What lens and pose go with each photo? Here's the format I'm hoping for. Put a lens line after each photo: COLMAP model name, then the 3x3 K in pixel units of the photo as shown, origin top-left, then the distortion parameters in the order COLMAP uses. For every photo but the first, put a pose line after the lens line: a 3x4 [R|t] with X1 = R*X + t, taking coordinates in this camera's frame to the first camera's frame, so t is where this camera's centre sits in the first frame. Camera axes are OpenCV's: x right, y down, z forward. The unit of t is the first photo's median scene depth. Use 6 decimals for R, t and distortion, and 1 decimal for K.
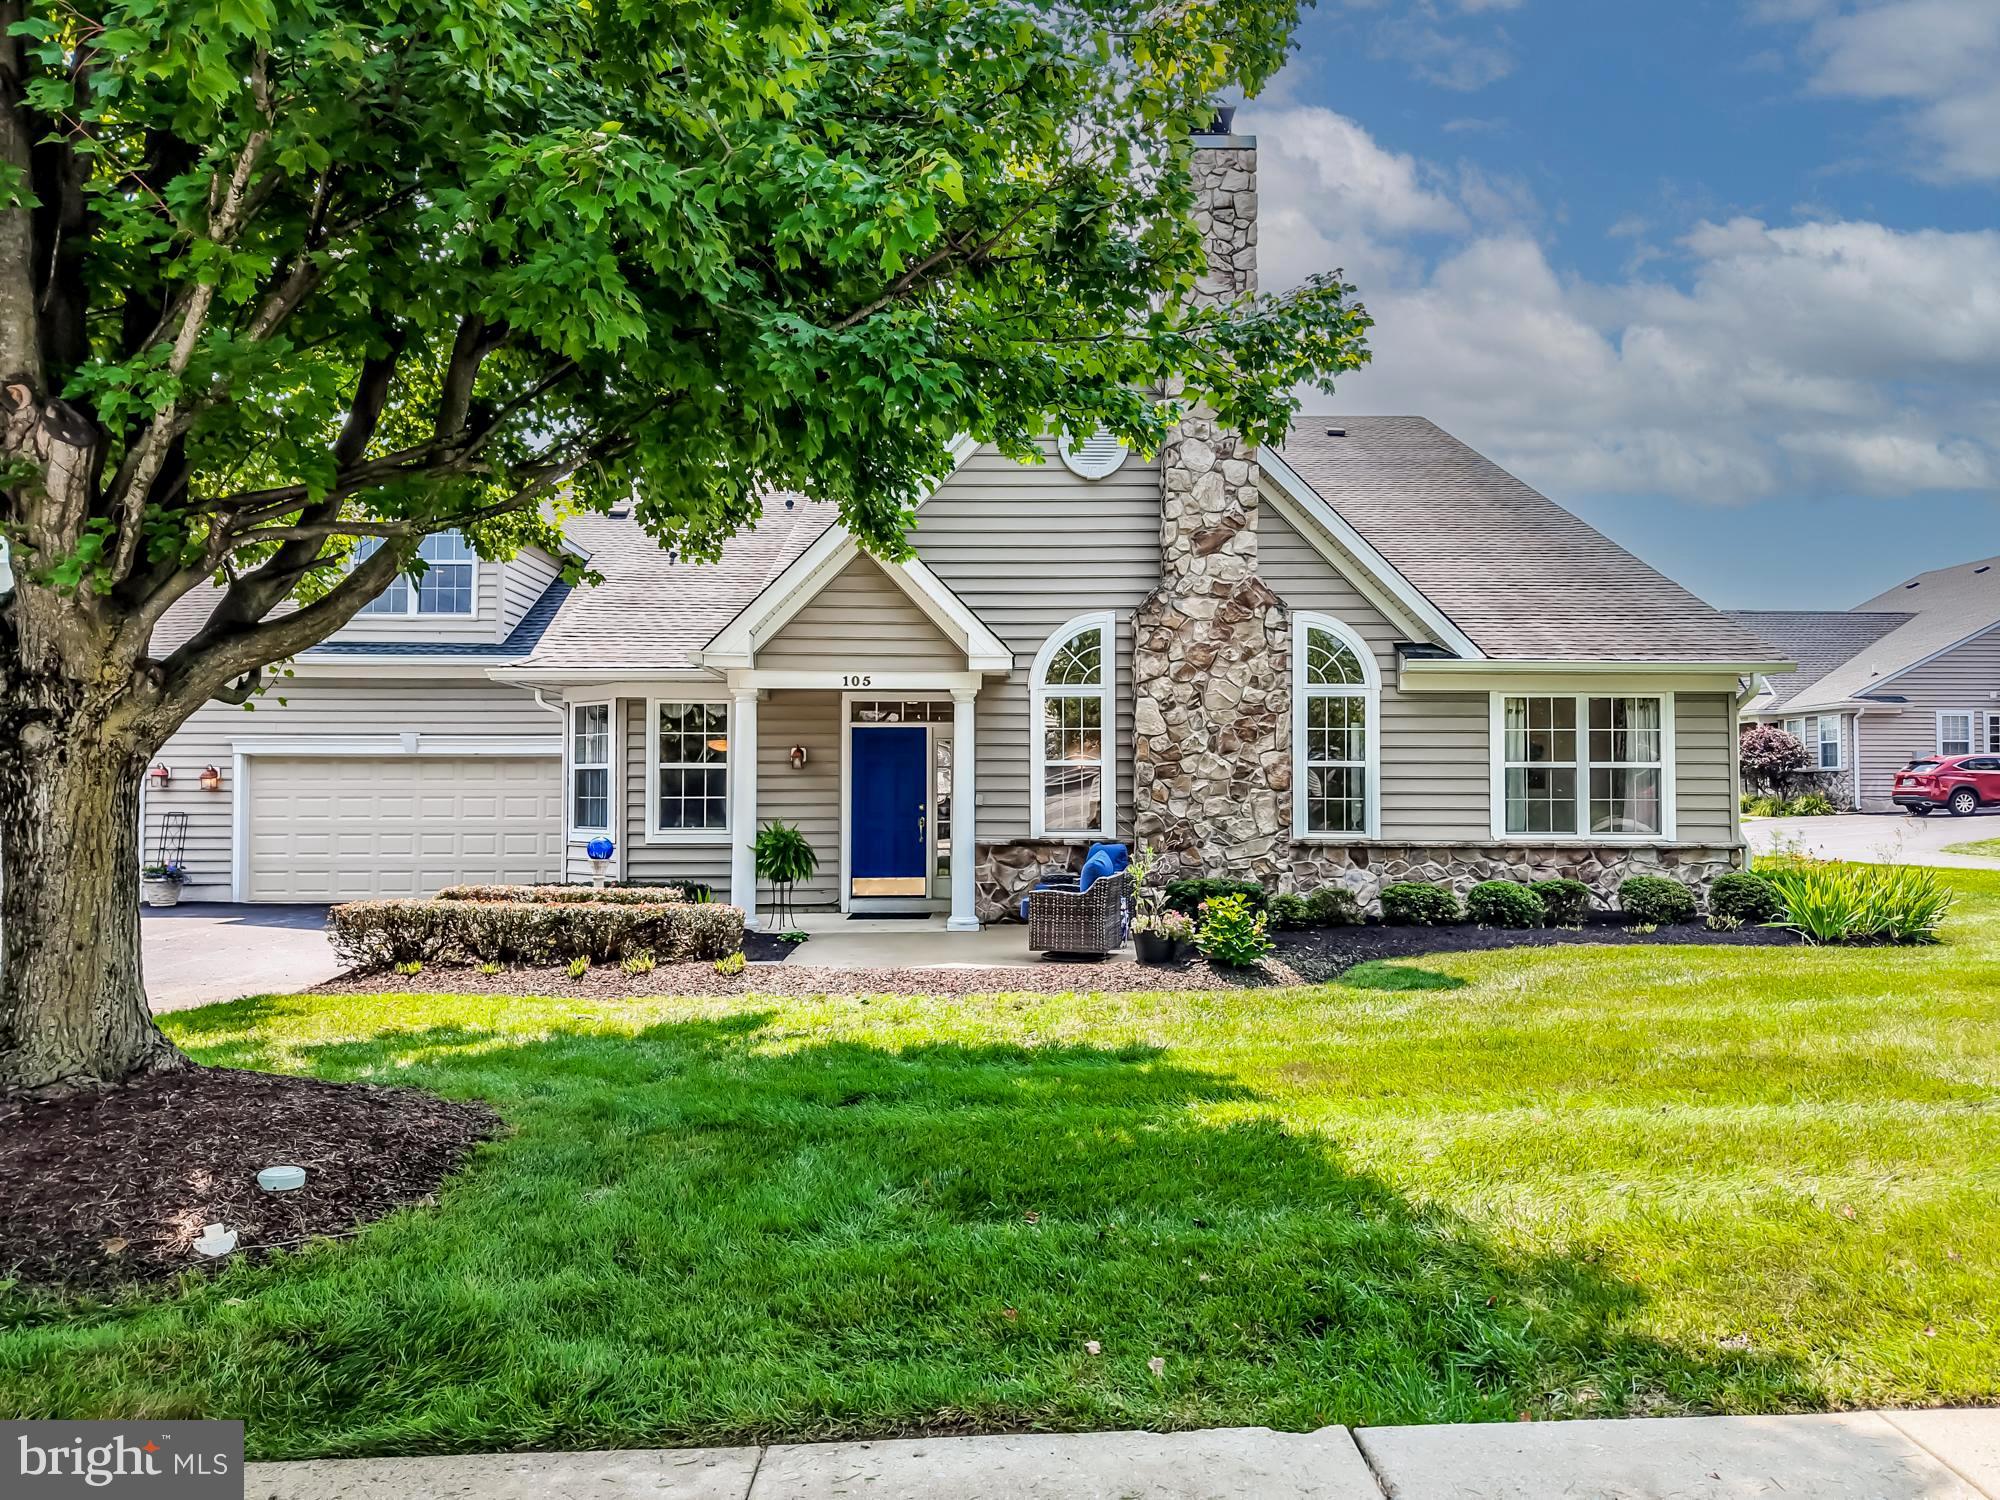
lens RADIAL K [[1347.8, 0, 1032.8], [0, 1347.8, 747.9], [0, 0, 1]] dist [0.045133, -0.028236]
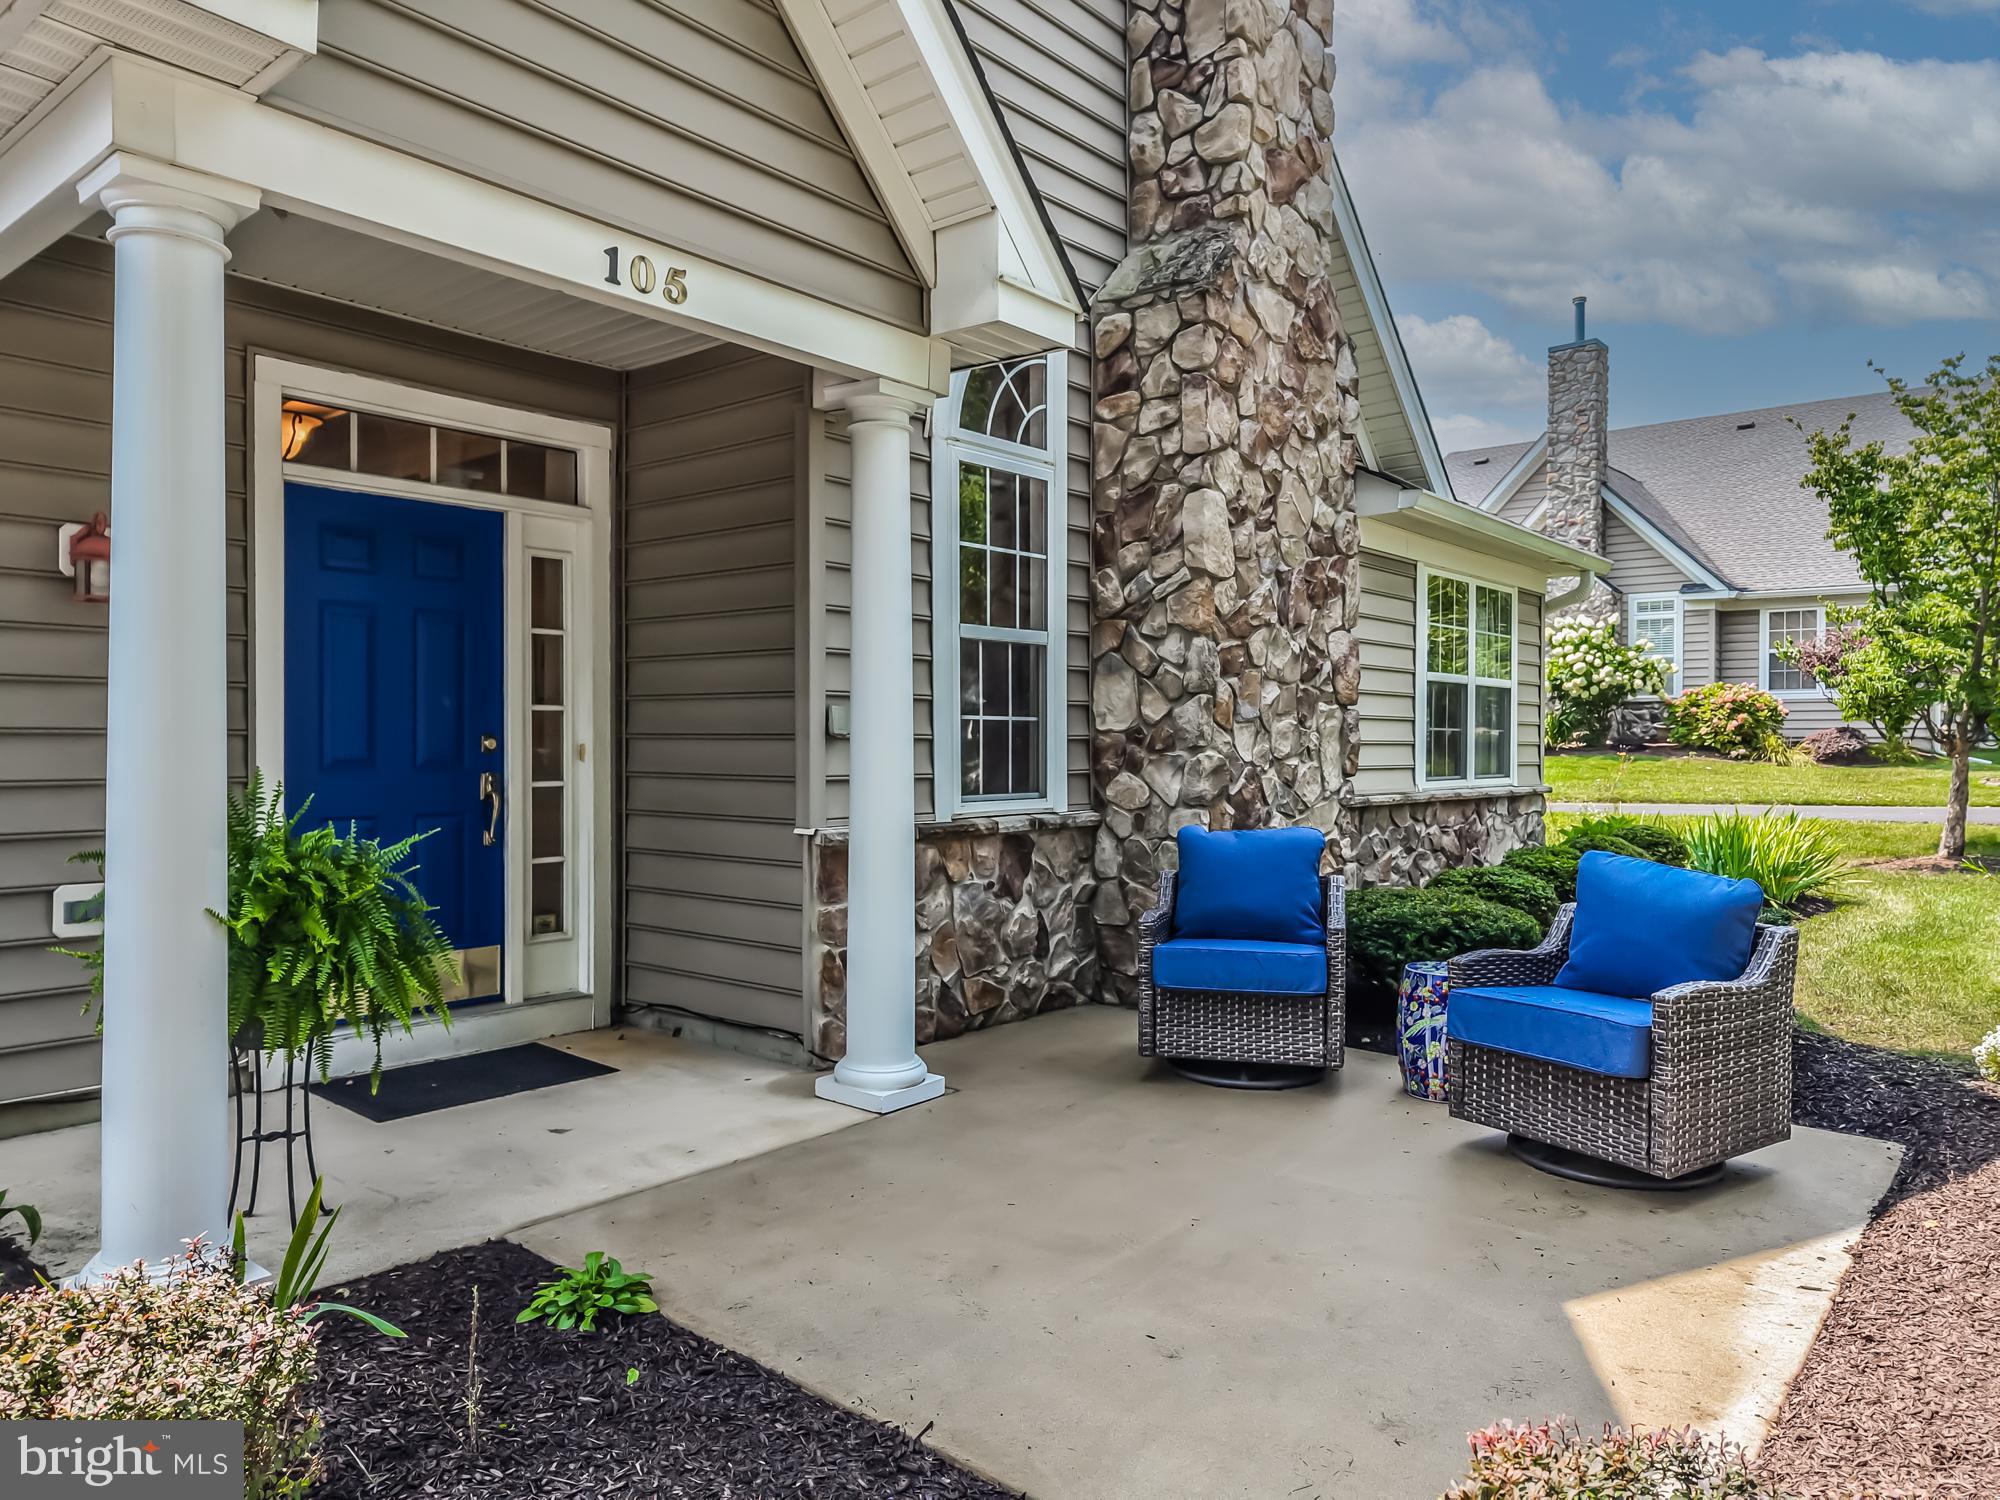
lens RADIAL K [[1347.8, 0, 1032.8], [0, 1347.8, 747.9], [0, 0, 1]] dist [0.045133, -0.028236]
pose [[0.648664, -0.003398, 0.761067, -0.288075], [-0.027206, 0.999247, 0.027650, 0.035995], [-0.760588, -0.038641, 0.648084, 0.755162]]
